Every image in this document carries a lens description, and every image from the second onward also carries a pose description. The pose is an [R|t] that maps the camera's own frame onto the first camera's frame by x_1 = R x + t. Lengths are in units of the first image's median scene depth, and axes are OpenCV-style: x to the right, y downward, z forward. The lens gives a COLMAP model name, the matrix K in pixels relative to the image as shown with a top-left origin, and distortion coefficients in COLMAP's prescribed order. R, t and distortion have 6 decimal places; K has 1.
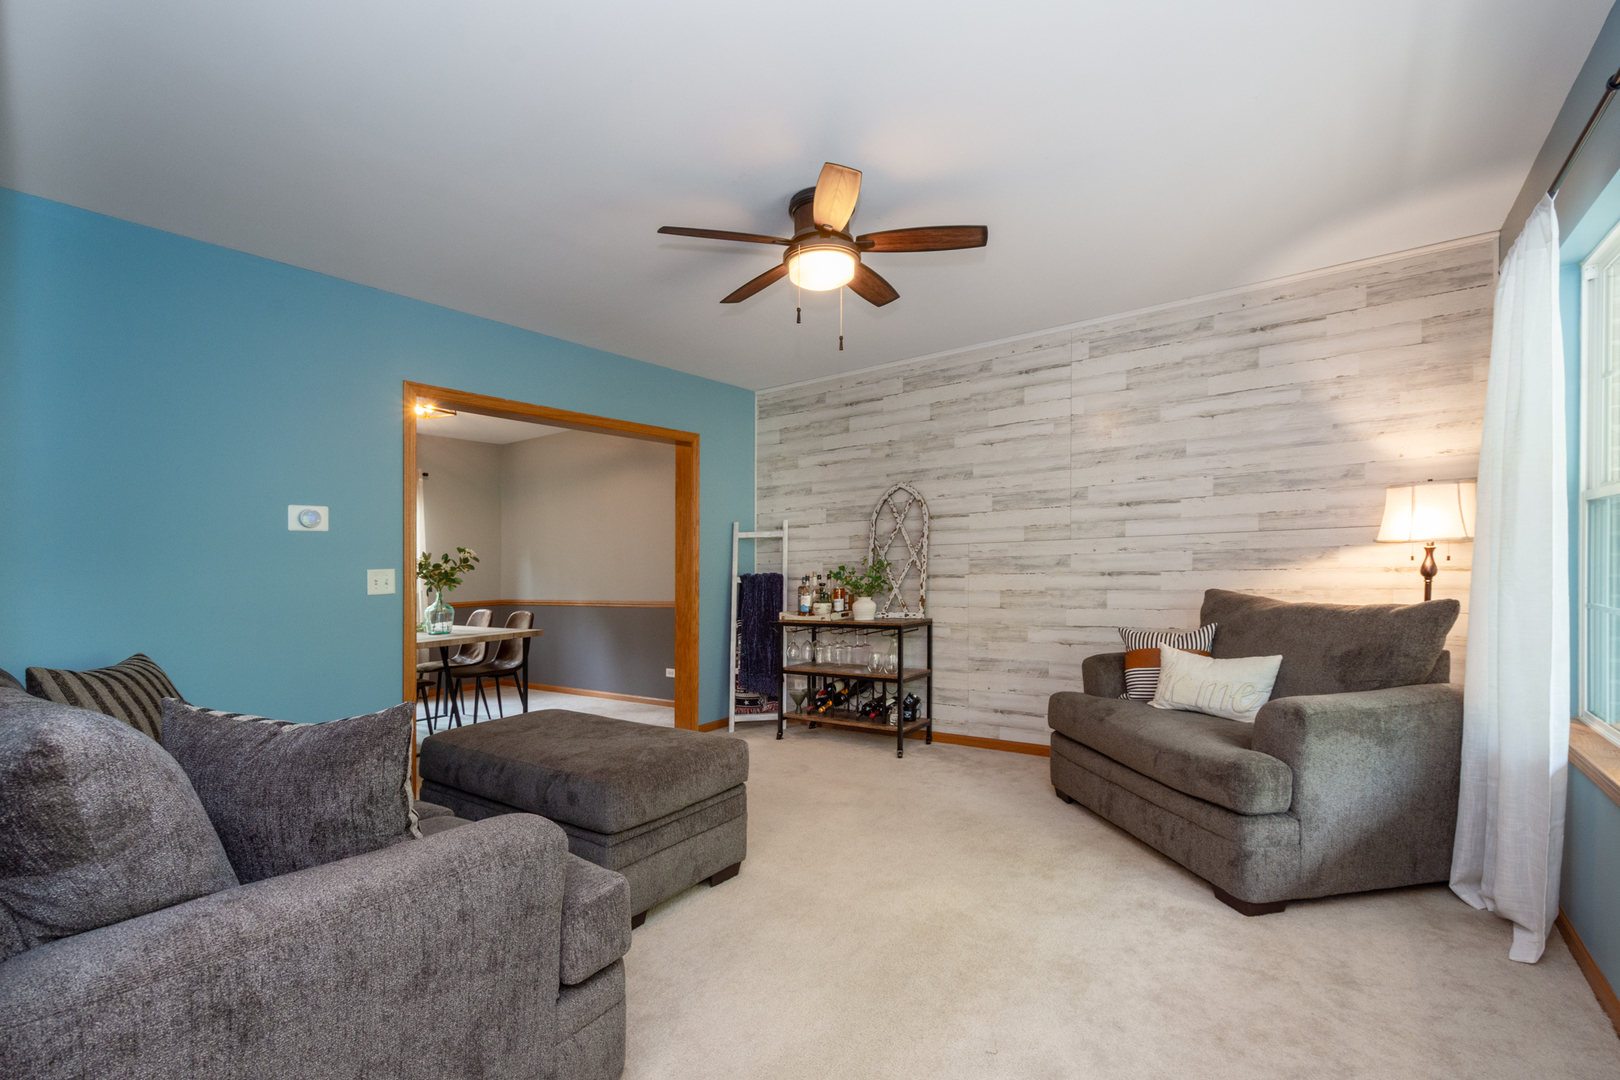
lens RADIAL K [[710.7, 0, 817.0], [0, 710.7, 527.2], [0, 0, 1]] dist [0.002285, -0.000345]
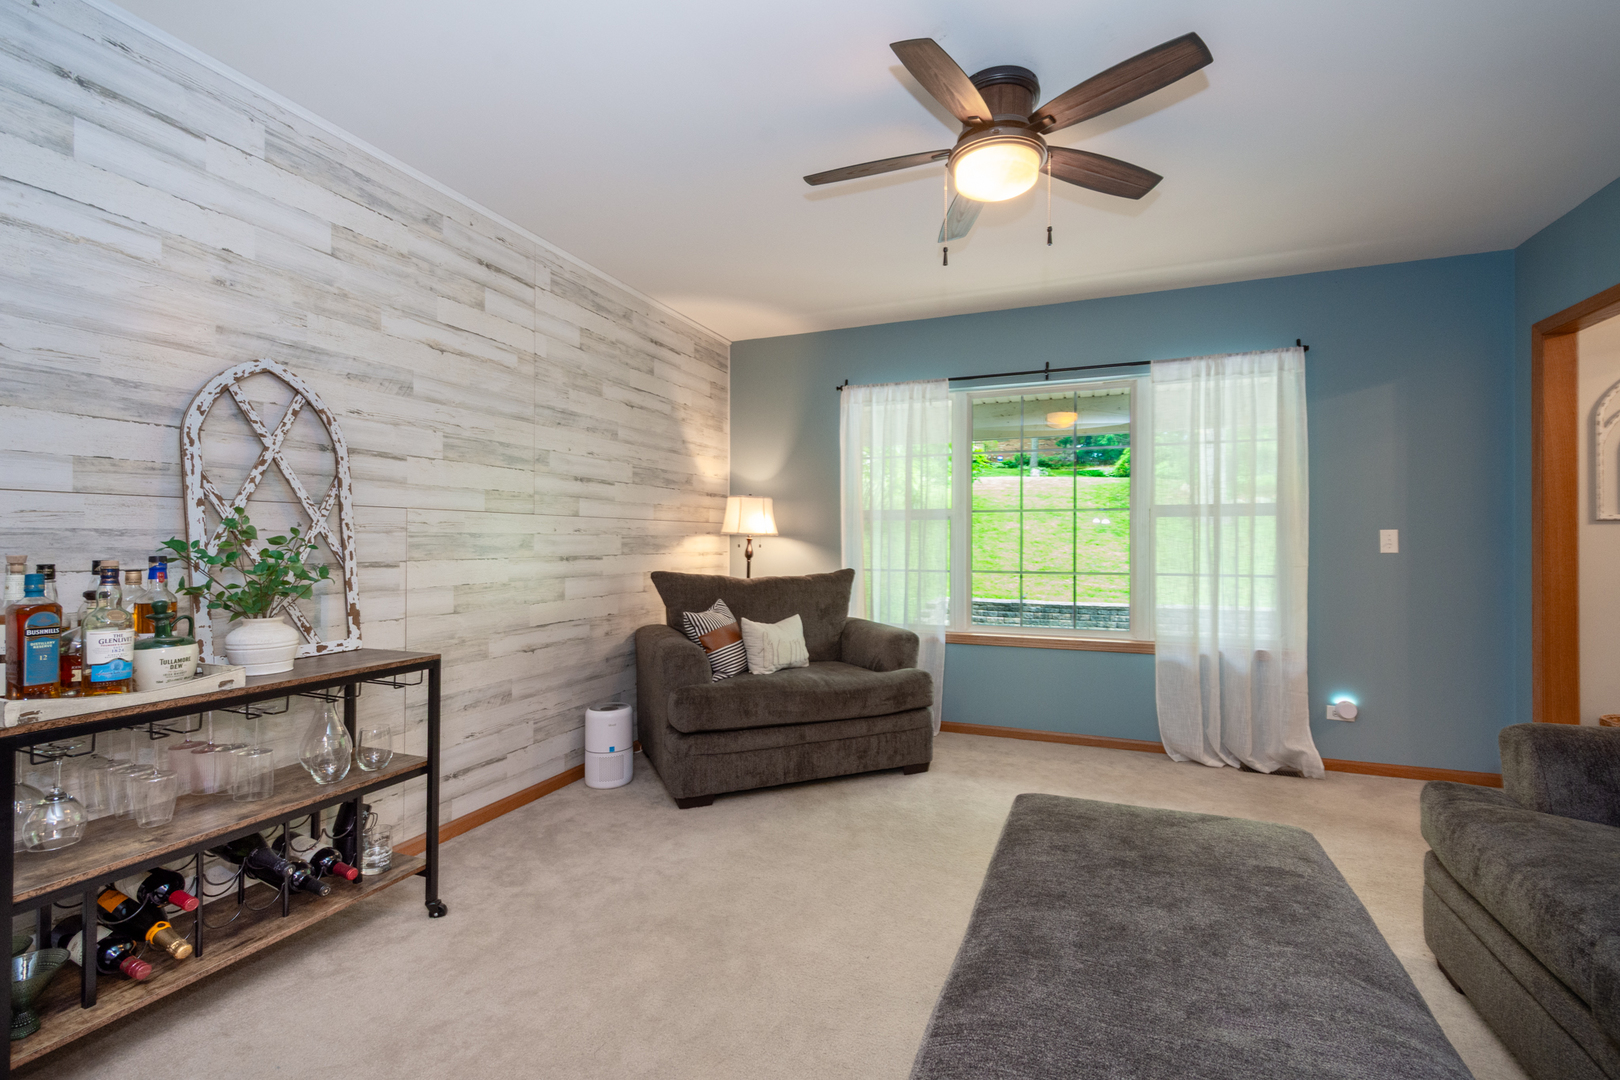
lens RADIAL K [[710.7, 0, 807.5], [0, 710.7, 541.1], [0, 0, 1]] dist [0.002285, -0.000345]
pose [[-0.240551, 0.027022, 0.970260, -0.428689], [-0.046009, 0.998171, -0.039206, 0.058084], [-0.969545, -0.054072, -0.238868, 0.829151]]
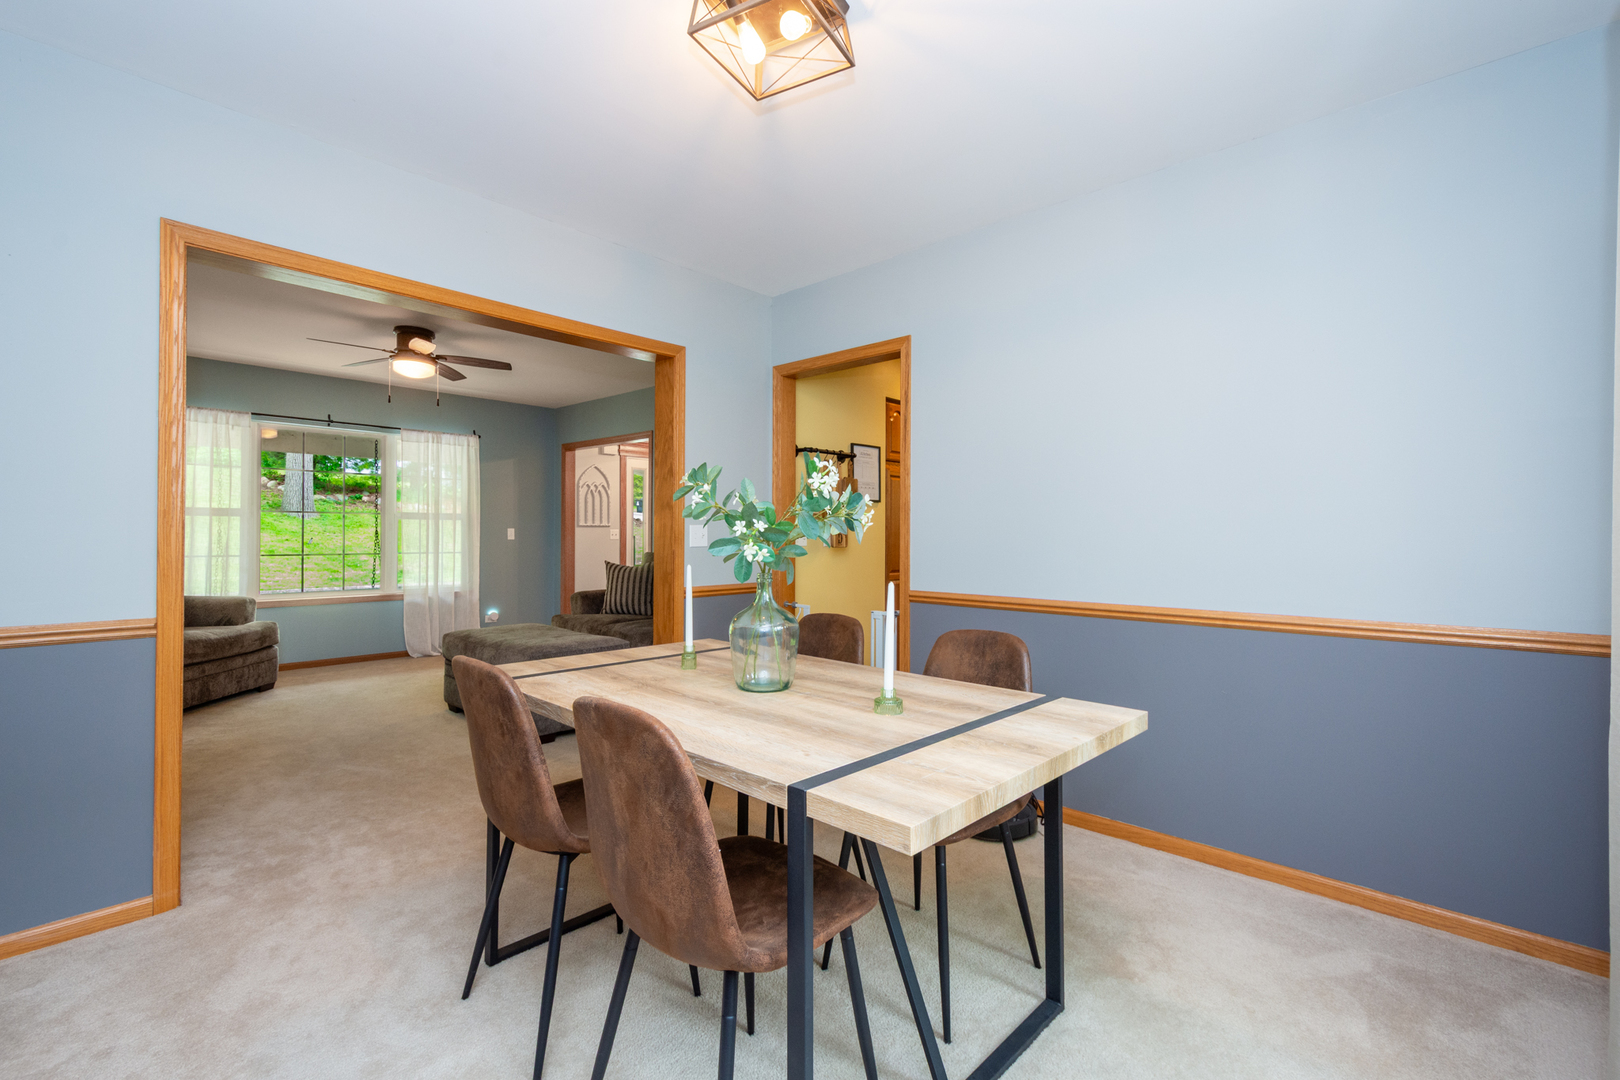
lens RADIAL K [[710.7, 0, 805.7], [0, 710.7, 531.9], [0, 0, 1]] dist [0.002285, -0.000345]
pose [[-0.991053, 0.026318, 0.130850, -0.707343], [0.018204, 0.997858, -0.062826, 0.108484], [-0.132224, -0.059882, -0.989409, 1.542683]]
